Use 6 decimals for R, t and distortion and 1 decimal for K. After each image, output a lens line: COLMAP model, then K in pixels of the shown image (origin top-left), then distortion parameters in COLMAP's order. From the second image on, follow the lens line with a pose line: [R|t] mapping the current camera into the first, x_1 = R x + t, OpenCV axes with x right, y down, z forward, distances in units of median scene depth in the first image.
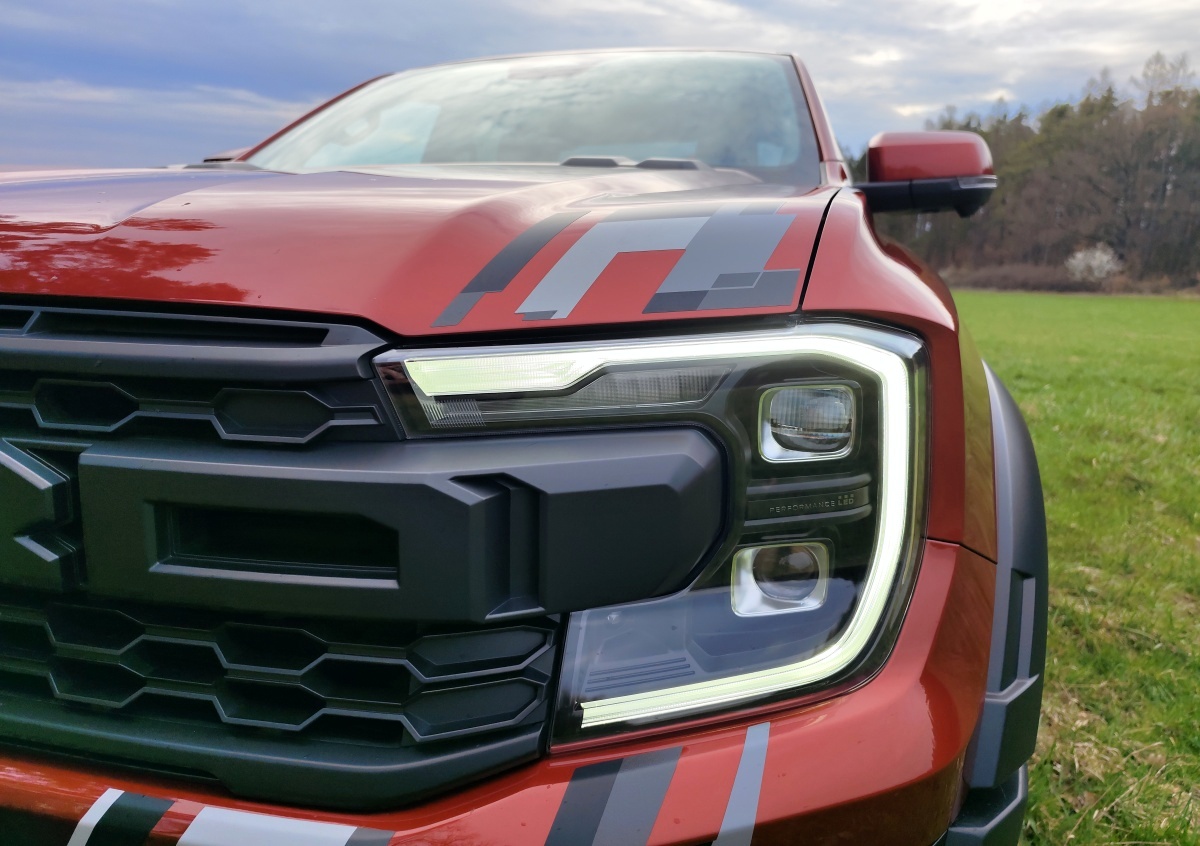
lens RADIAL K [[788.0, 0, 584.1], [0, 788.0, 422.7], [0, 0, 1]] dist [0.034645, 0.000359]
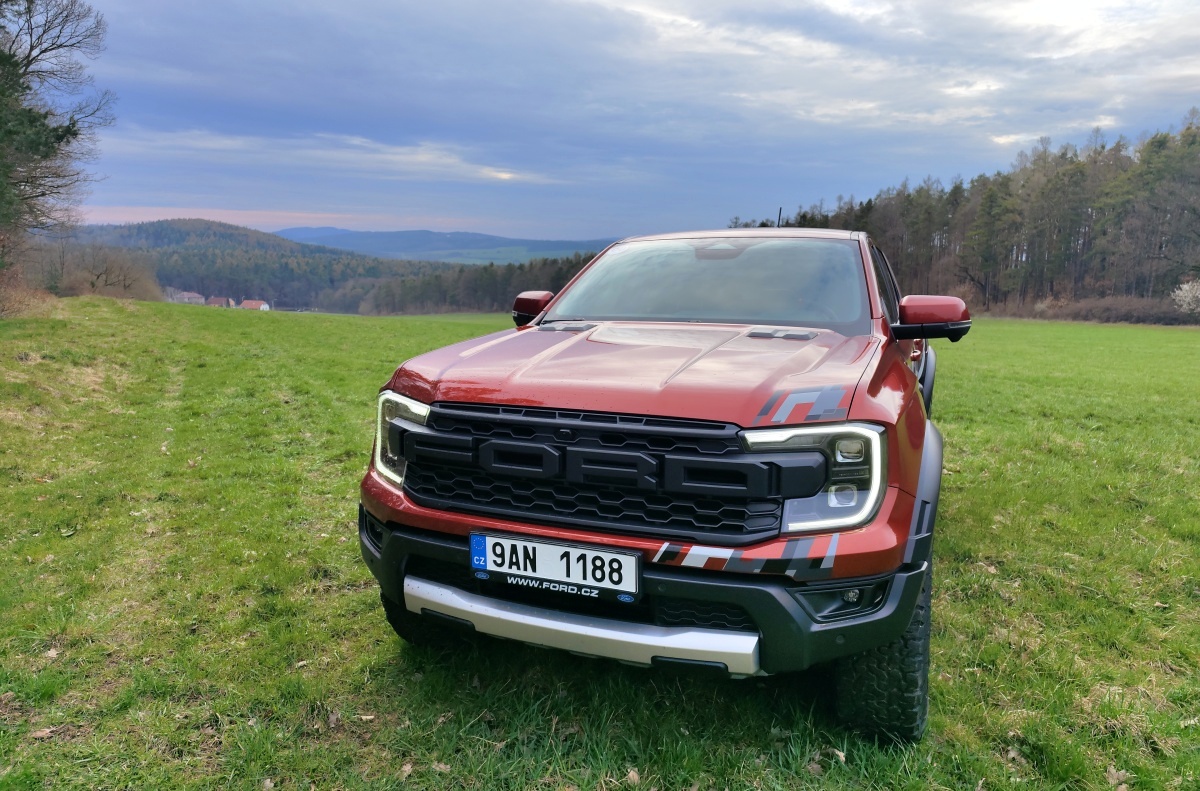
lens RADIAL K [[787.8, 0, 600.0], [0, 787.8, 395.5], [0, 0, 1]] dist [0.032269, -0.020575]
pose [[0.996041, 0.006557, -0.088658, -0.526944], [-0.012875, 0.997402, -0.070880, 0.019233], [0.087962, 0.071741, 0.993537, -2.664015]]
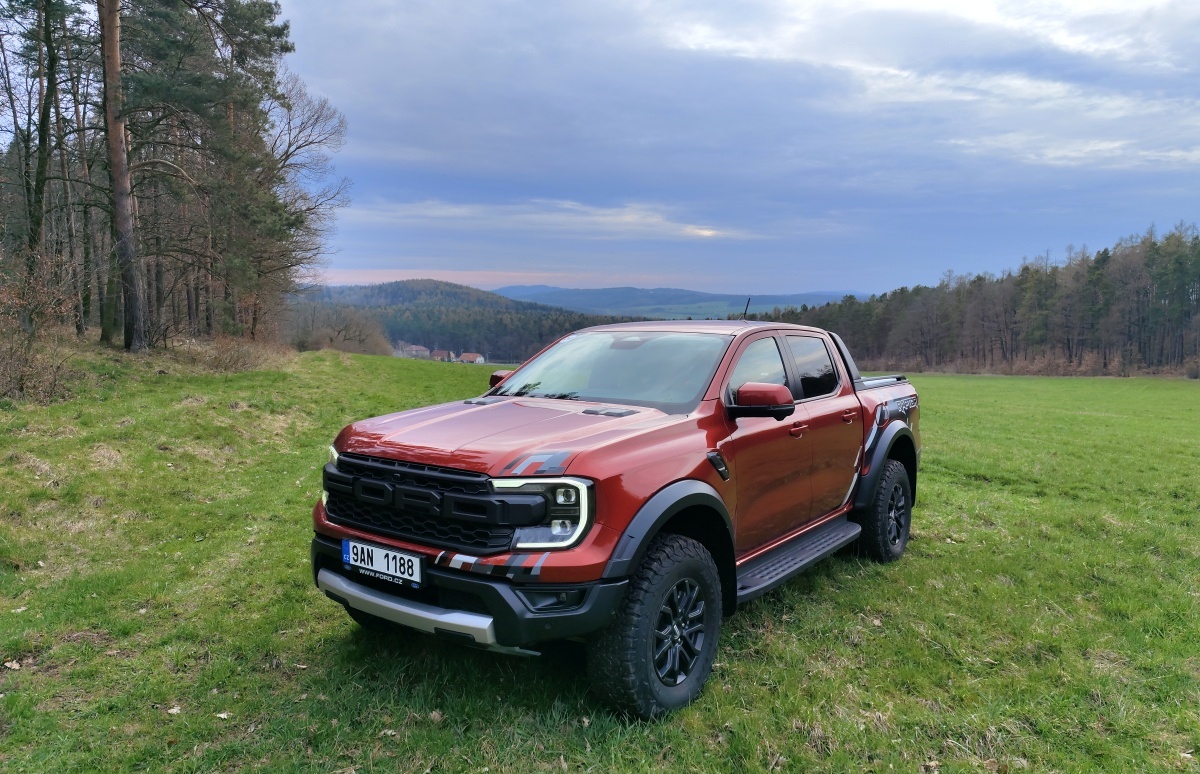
lens RADIAL K [[793.8, 0, 600.0], [0, 793.8, 387.0], [0, 0, 1]] dist [0.033308, 0.003149]
pose [[0.945018, 0.018908, -0.326471, 2.207749], [-0.068560, 0.987596, -0.141259, 0.012318], [0.319750, 0.155875, 0.934592, -3.967933]]
